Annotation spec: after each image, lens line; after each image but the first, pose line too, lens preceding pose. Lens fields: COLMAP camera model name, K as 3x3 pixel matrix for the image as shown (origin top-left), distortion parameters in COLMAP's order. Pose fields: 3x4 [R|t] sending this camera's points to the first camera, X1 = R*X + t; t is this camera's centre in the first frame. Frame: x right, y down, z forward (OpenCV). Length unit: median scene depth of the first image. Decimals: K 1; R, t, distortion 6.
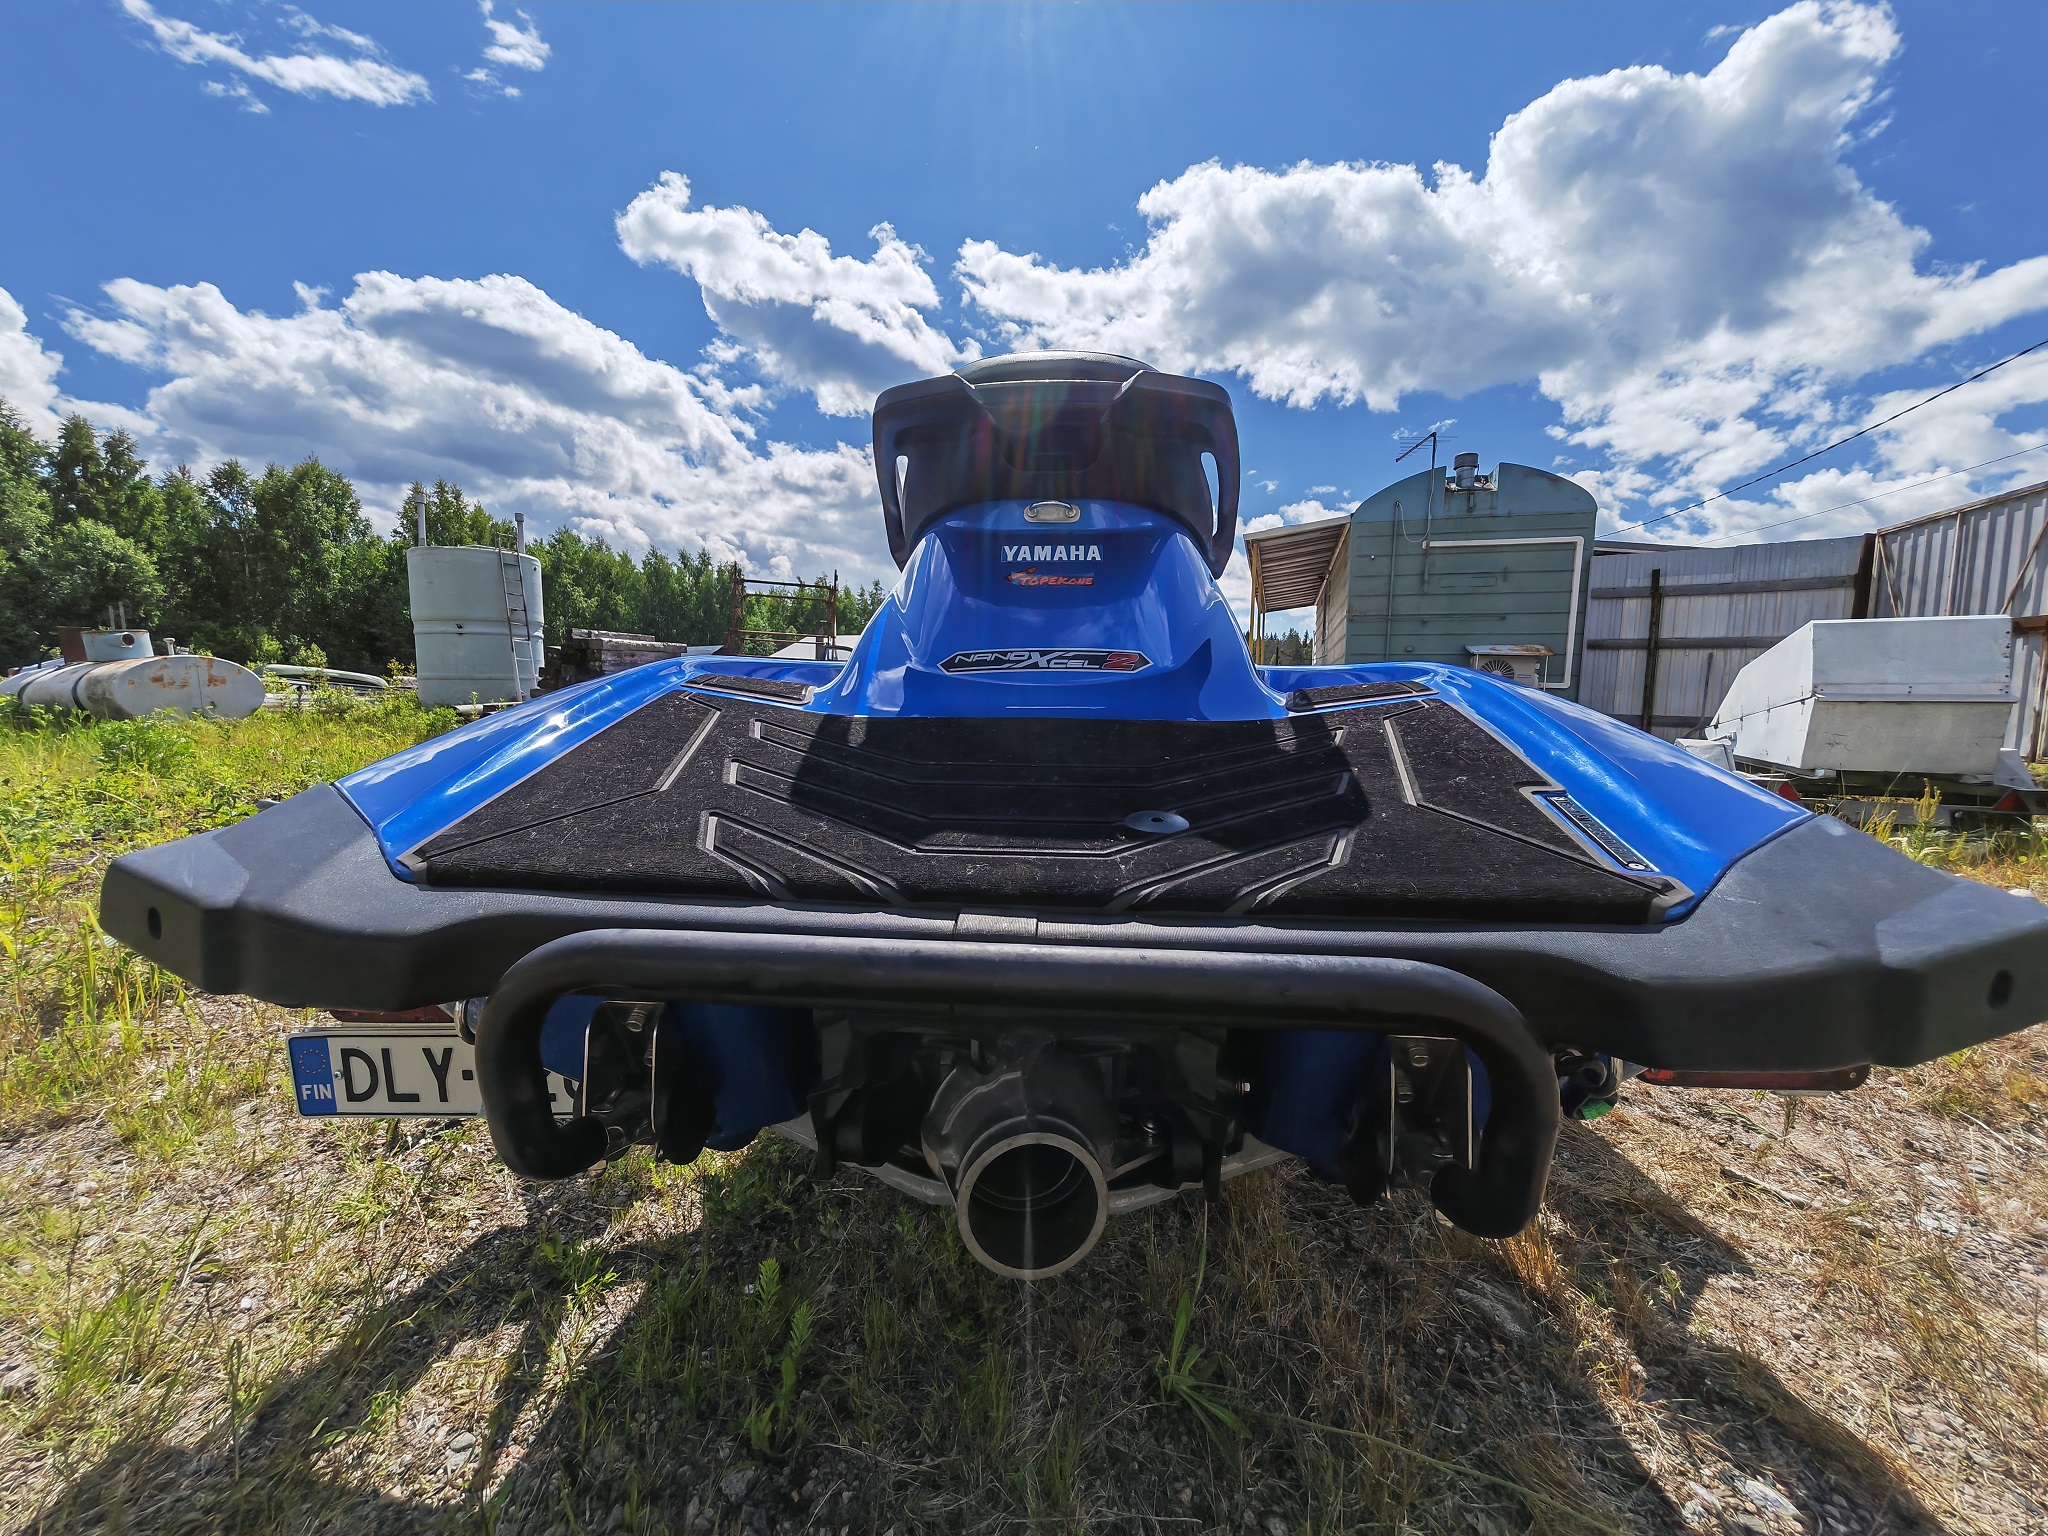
lens RADIAL K [[786.2, 0, 1014.0], [0, 786.2, 770.3], [0, 0, 1]] dist [0.008783, -0.000242]
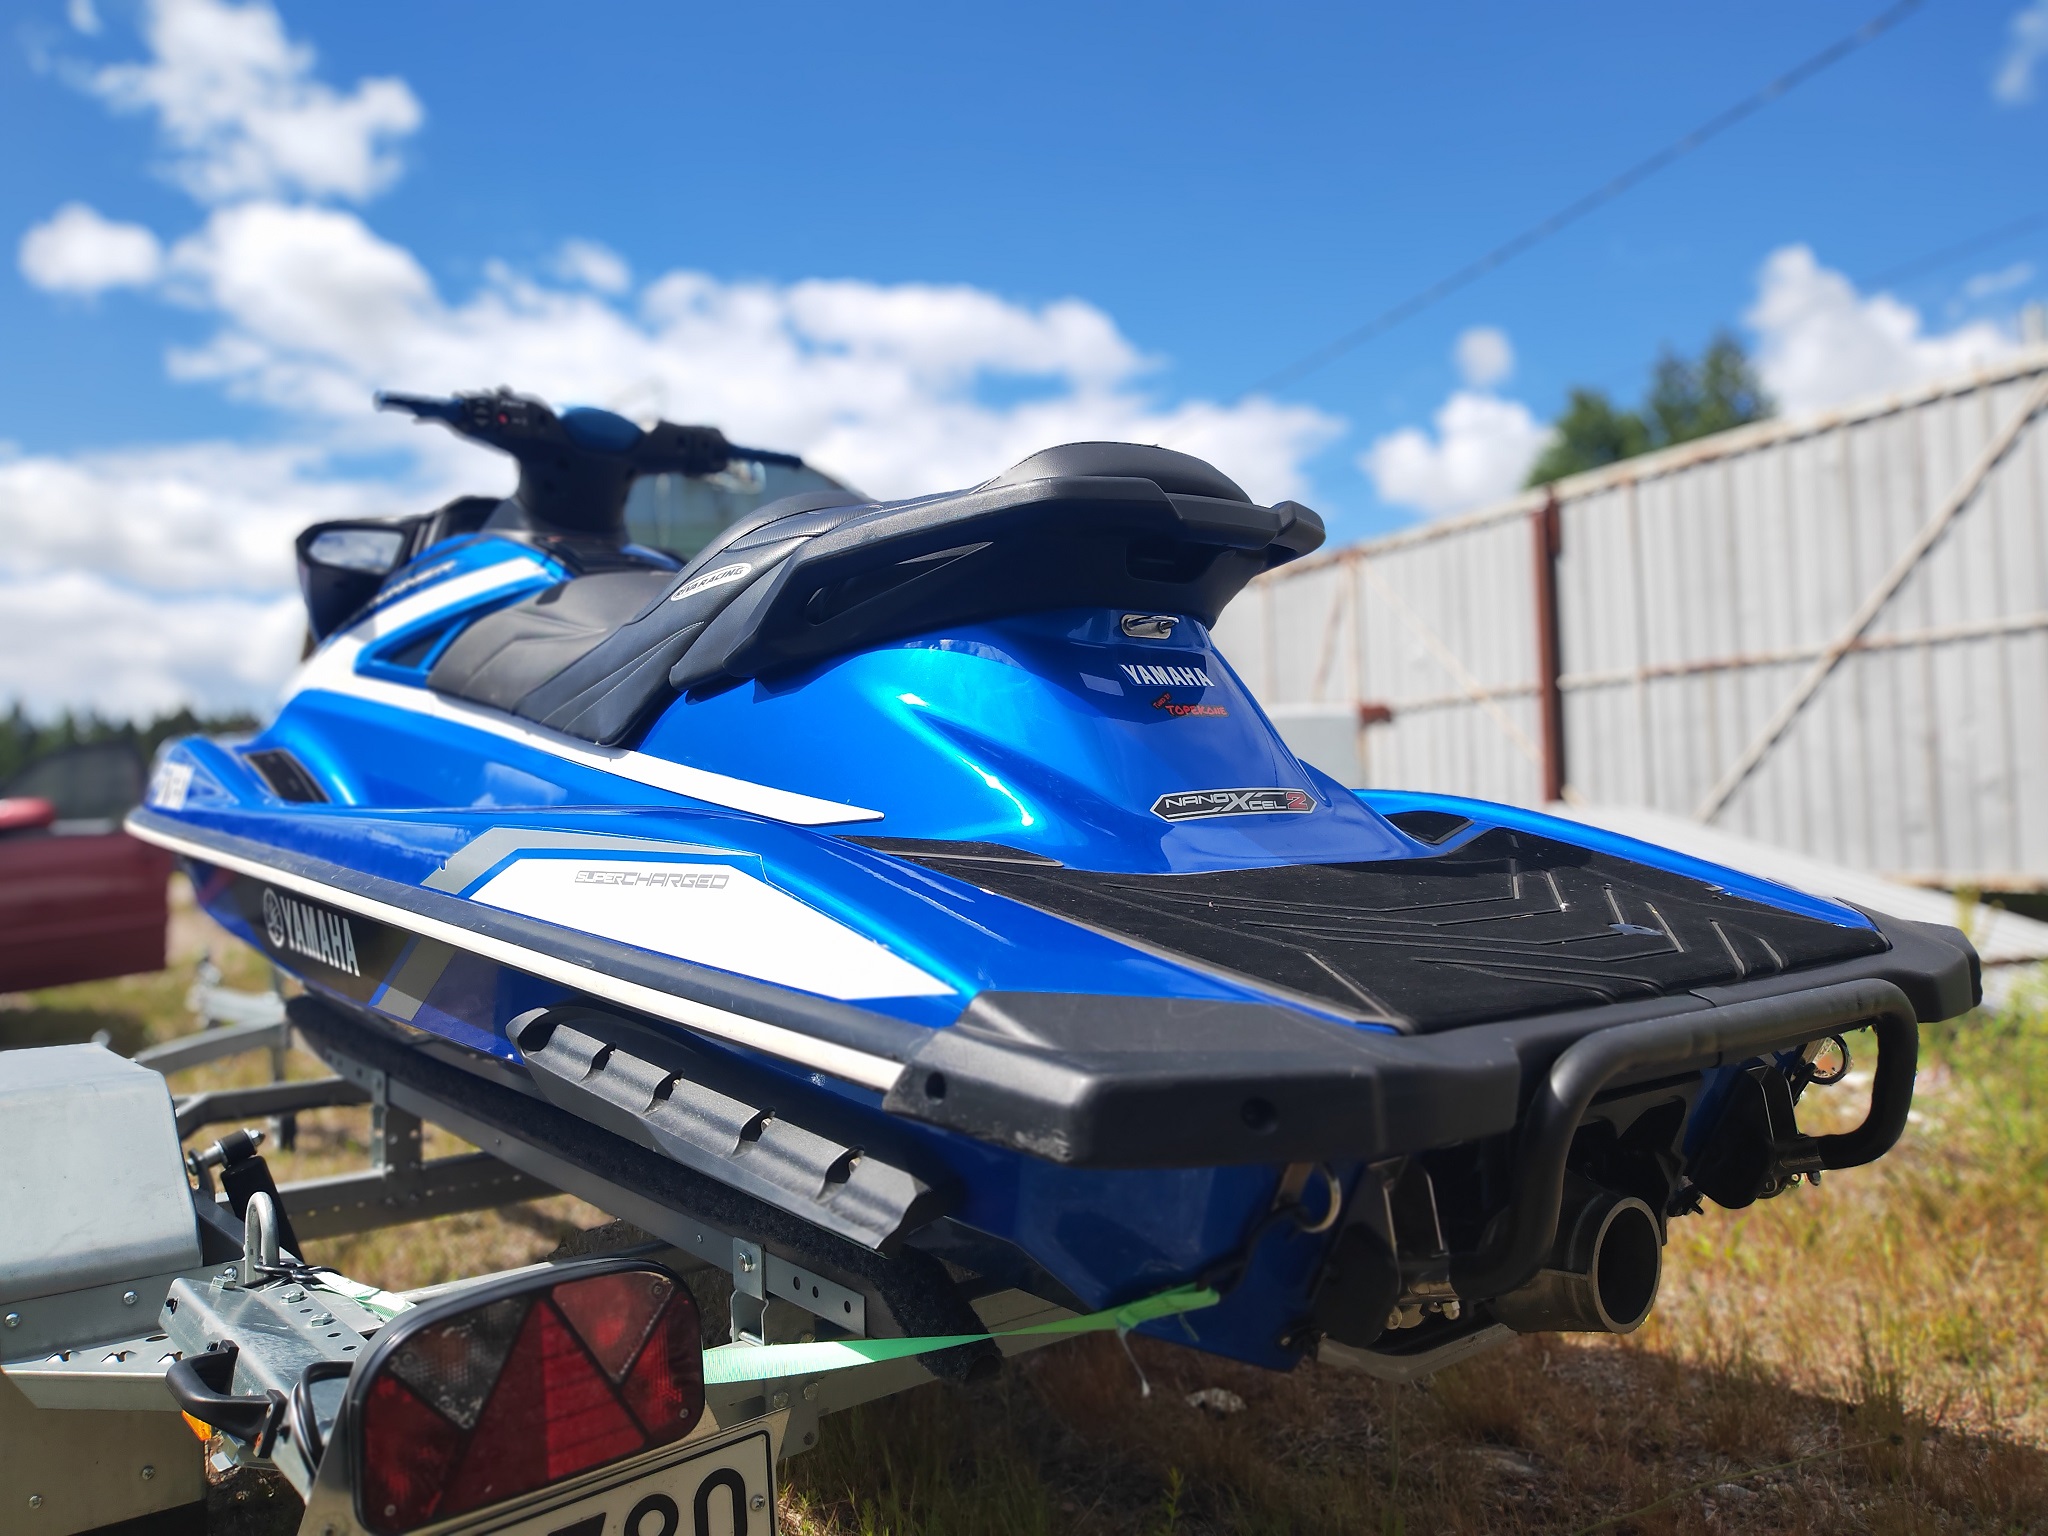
lens RADIAL K [[1631.5, 0, 1023.2], [0, 1631.5, 771.5], [0, 0, 1]] dist [0.035941, -0.029225]
pose [[0.718634, -0.021462, 0.695058, -1.136752], [0.114259, 0.989583, -0.087578, -0.033443], [-0.685938, 0.142353, 0.713600, -0.117279]]
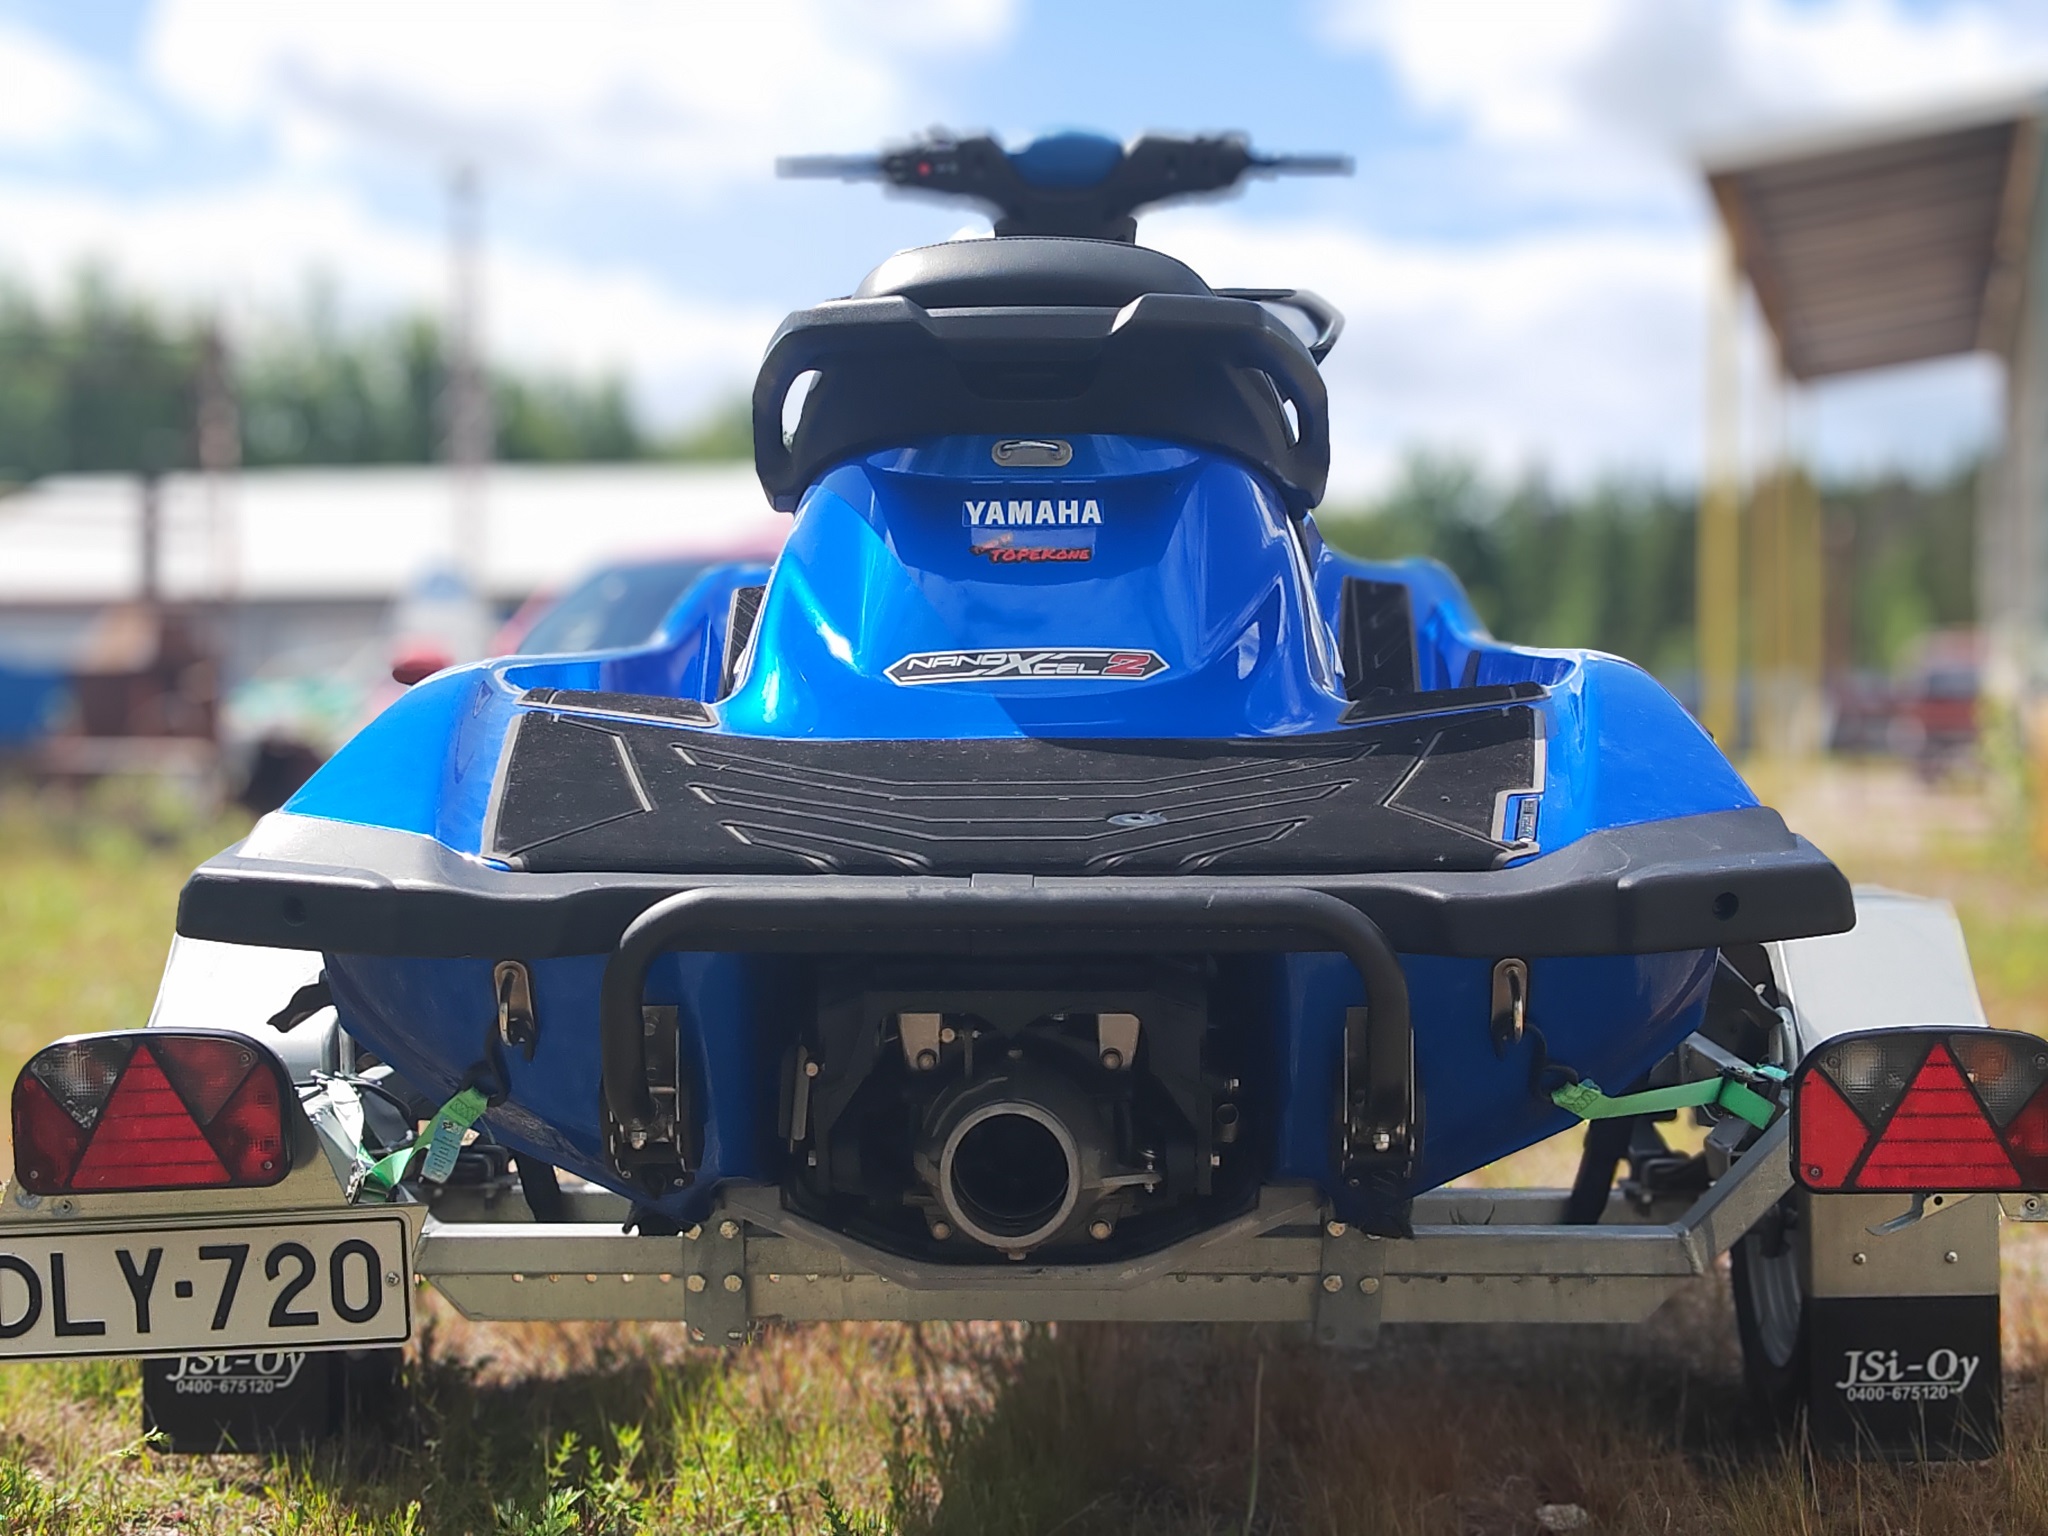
lens RADIAL K [[3282.2, 0, 1021.7], [0, 3282.2, 763.6], [0, 0, 1]] dist [0.050223, 0.000000]
pose [[0.998370, -0.018902, 0.053851, -0.112174], [0.023552, 0.995925, -0.087057, 0.187255], [-0.051986, 0.088183, 0.994747, -1.738560]]
